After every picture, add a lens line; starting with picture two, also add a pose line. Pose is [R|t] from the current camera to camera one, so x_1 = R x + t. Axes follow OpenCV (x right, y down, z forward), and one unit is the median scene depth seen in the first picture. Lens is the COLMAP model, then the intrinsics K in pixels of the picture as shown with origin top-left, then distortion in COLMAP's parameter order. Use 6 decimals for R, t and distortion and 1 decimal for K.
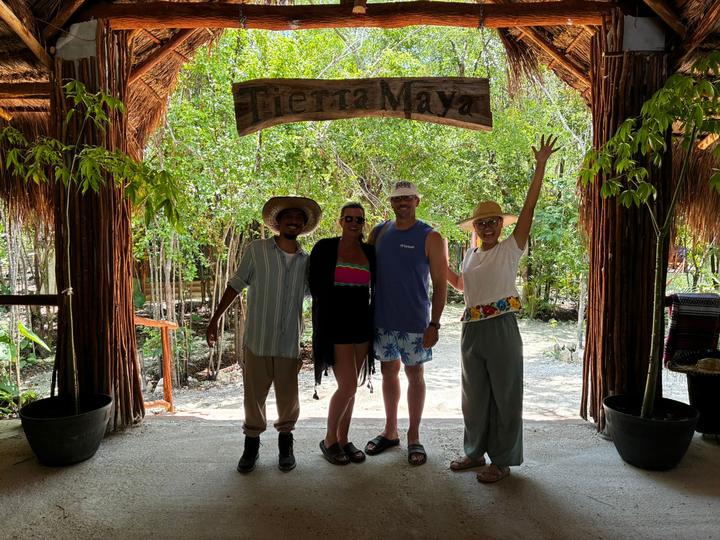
lens RADIAL K [[544.3, 0, 360.0], [0, 544.3, 270.0], [0, 0, 1]] dist [0.057283, -0.072310]
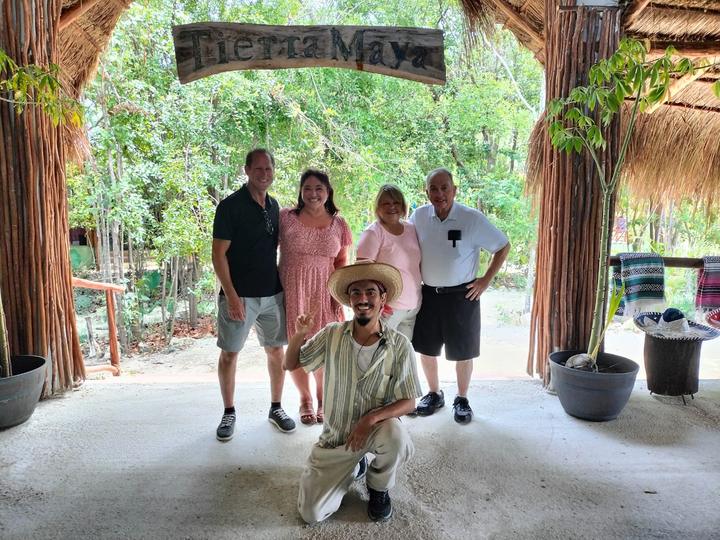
lens RADIAL K [[529.5, 0, 360.0], [0, 529.5, 270.0], [0, 0, 1]] dist [0.035314, -0.035773]
pose [[0.997312, 0.000804, 0.073264, 0.019397], [-0.004520, 0.998710, 0.050567, 0.027990], [-0.073129, -0.050763, 0.996030, 0.049419]]
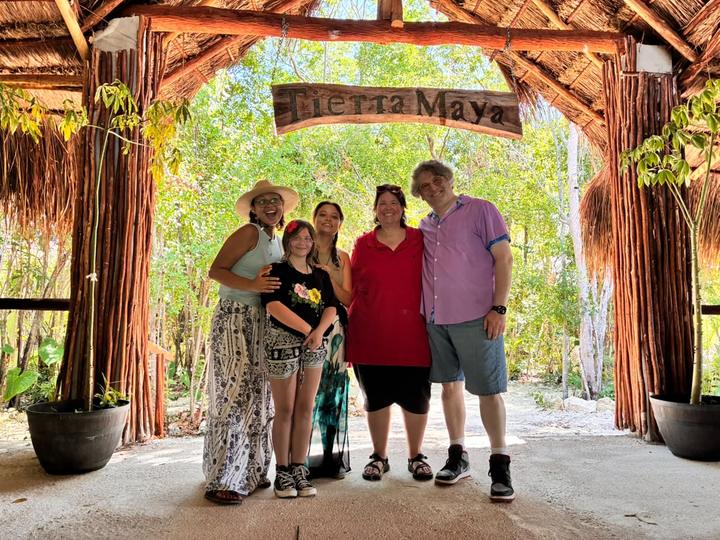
lens RADIAL K [[543.3, 0, 361.6], [0, 543.3, 273.7], [0, 0, 1]] dist [0.072714, -0.092069]
pose [[0.994182, 0.018320, 0.106146, -0.169797], [-0.000428, 0.986096, -0.166178, 0.173182], [-0.107714, 0.165165, 0.980366, 0.047753]]
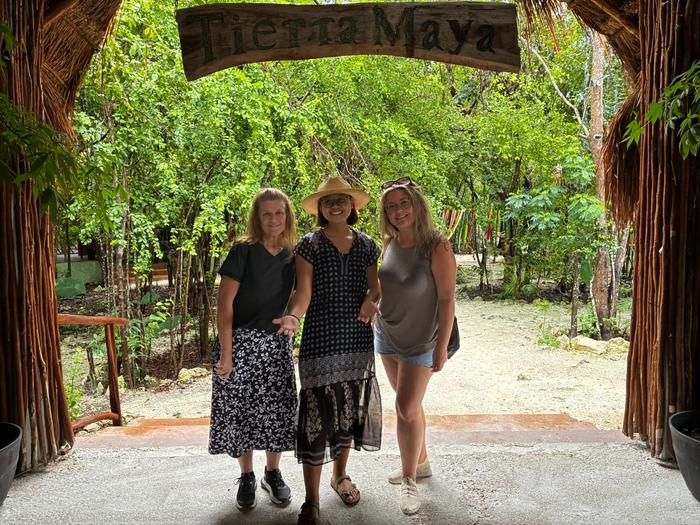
lens RADIAL K [[520.4, 0, 345.4], [0, 520.4, 258.0], [0, 0, 1]] dist [0.085040, -0.103241]
pose [[0.999447, -0.012035, 0.031010, -0.028806], [0.011403, 0.999725, 0.020485, -0.011746], [-0.031248, -0.020120, 0.999309, 0.262261]]
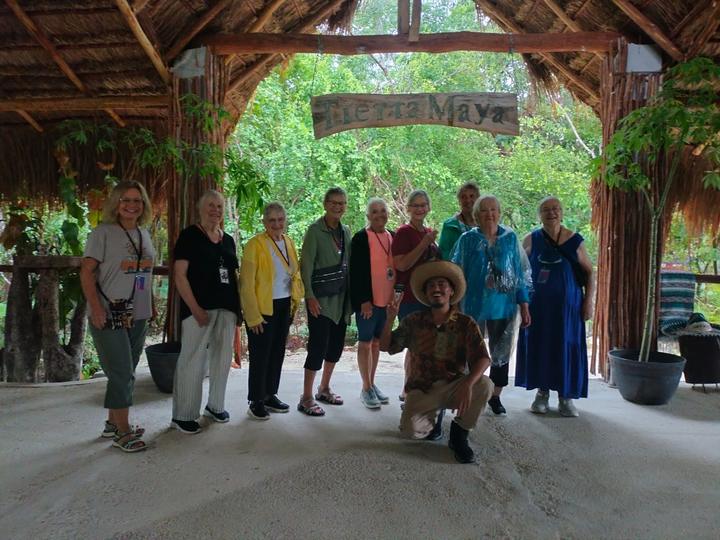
lens RADIAL K [[525.9, 0, 362.8], [0, 525.9, 270.0], [0, 0, 1]] dist [0.057417, -0.047128]
pose [[0.999558, 0.013661, -0.026413, -0.076185], [-0.014316, 0.999590, -0.024786, 0.083854], [0.026064, 0.025153, 0.999344, -0.199213]]
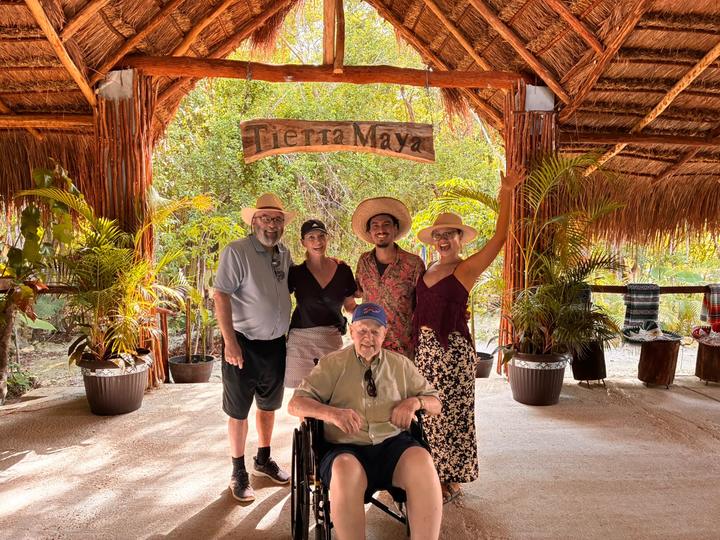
lens RADIAL K [[548.0, 0, 362.2], [0, 548.0, 271.5], [0, 0, 1]] dist [0.034964, -0.011697]
pose [[0.992593, 0.000246, 0.121483, -0.104005], [-0.000887, 0.999986, 0.005227, 0.008430], [-0.121480, -0.005296, 0.992580, -0.337710]]
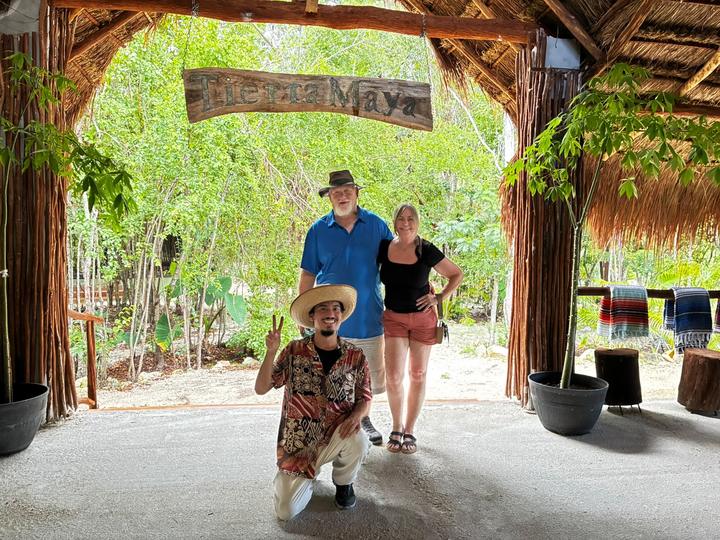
lens RADIAL K [[548.4, 0, 362.7], [0, 548.4, 269.0], [0, 0, 1]] dist [0.051261, -0.057600]
pose [[0.985005, 0.012904, 0.172040, -0.078978], [-0.009152, 0.999703, -0.022582, 0.043993], [-0.172280, 0.020669, 0.984831, -0.045223]]
